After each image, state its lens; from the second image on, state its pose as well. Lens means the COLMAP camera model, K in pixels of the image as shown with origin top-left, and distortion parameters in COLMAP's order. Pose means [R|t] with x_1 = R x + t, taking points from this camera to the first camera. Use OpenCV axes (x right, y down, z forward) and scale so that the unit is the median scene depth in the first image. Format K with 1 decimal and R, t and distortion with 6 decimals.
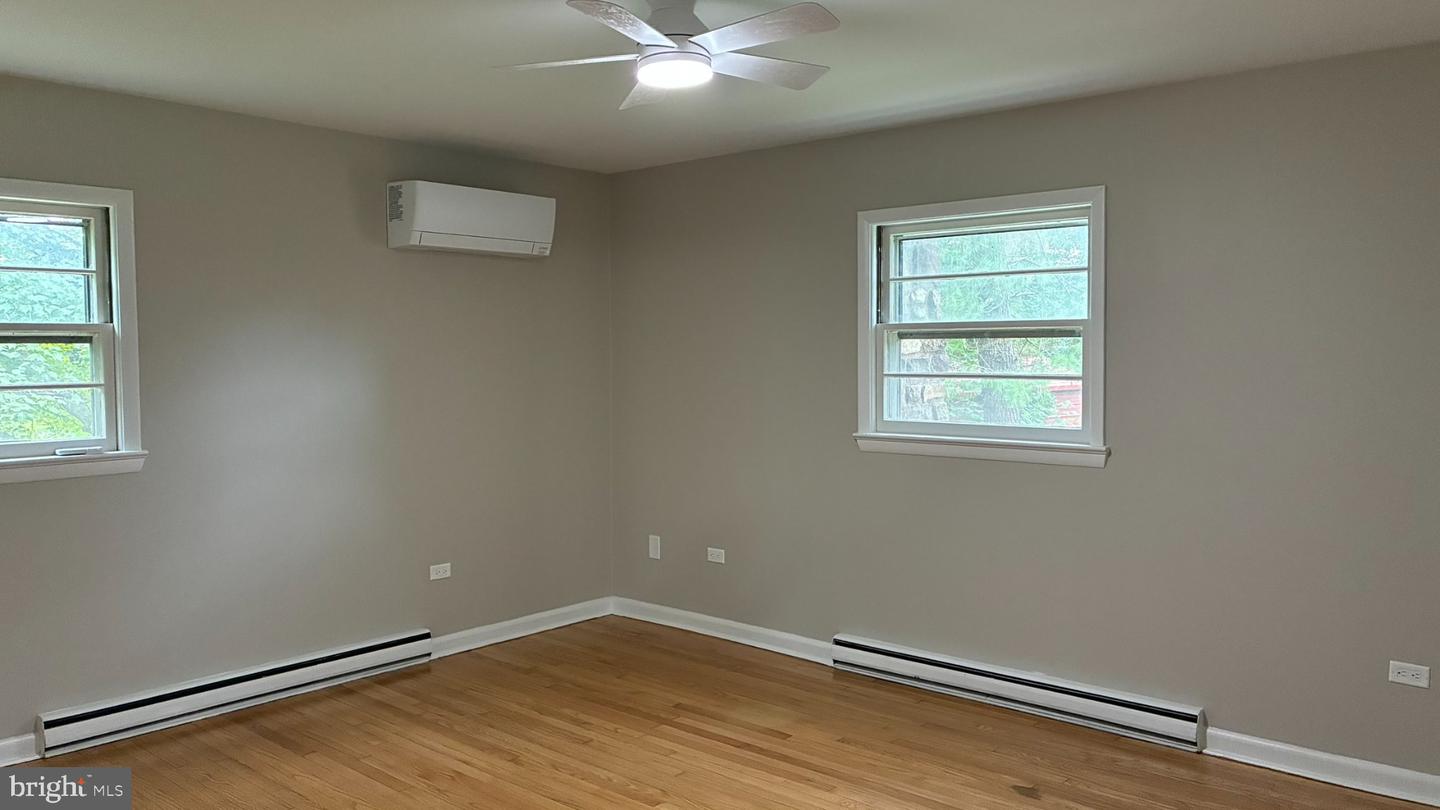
lens RADIAL K [[1105.1, 0, 720.0], [0, 1105.1, 405.0], [0, 0, 1]] dist [0.037588, -0.001550]
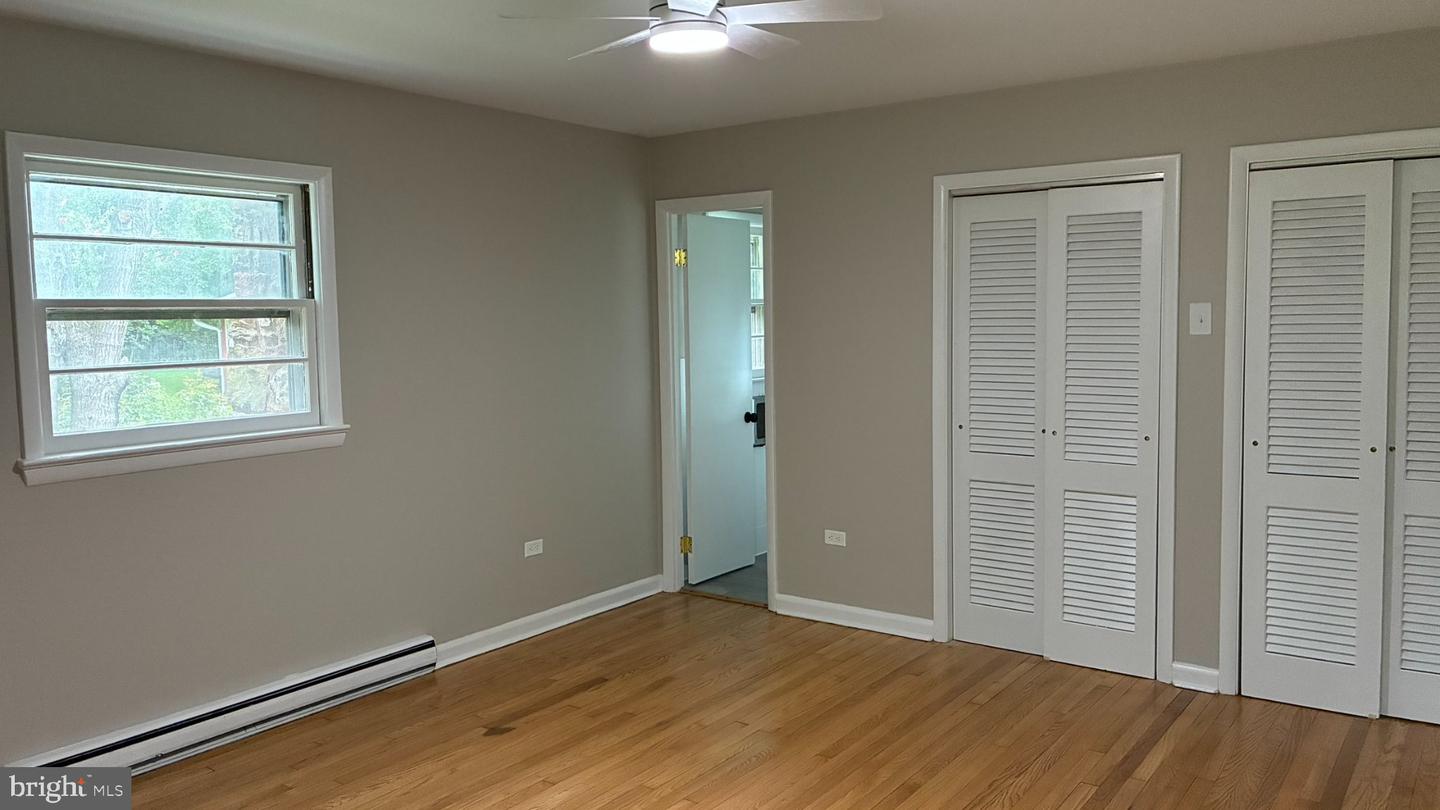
lens RADIAL K [[1105.1, 0, 720.0], [0, 1105.1, 405.0], [0, 0, 1]] dist [0.037588, -0.001550]
pose [[-0.110579, -0.072304, 0.991234, -0.675613], [0.068823, 0.994399, 0.080212, -0.037582], [-0.991482, 0.077090, -0.104984, 0.726248]]
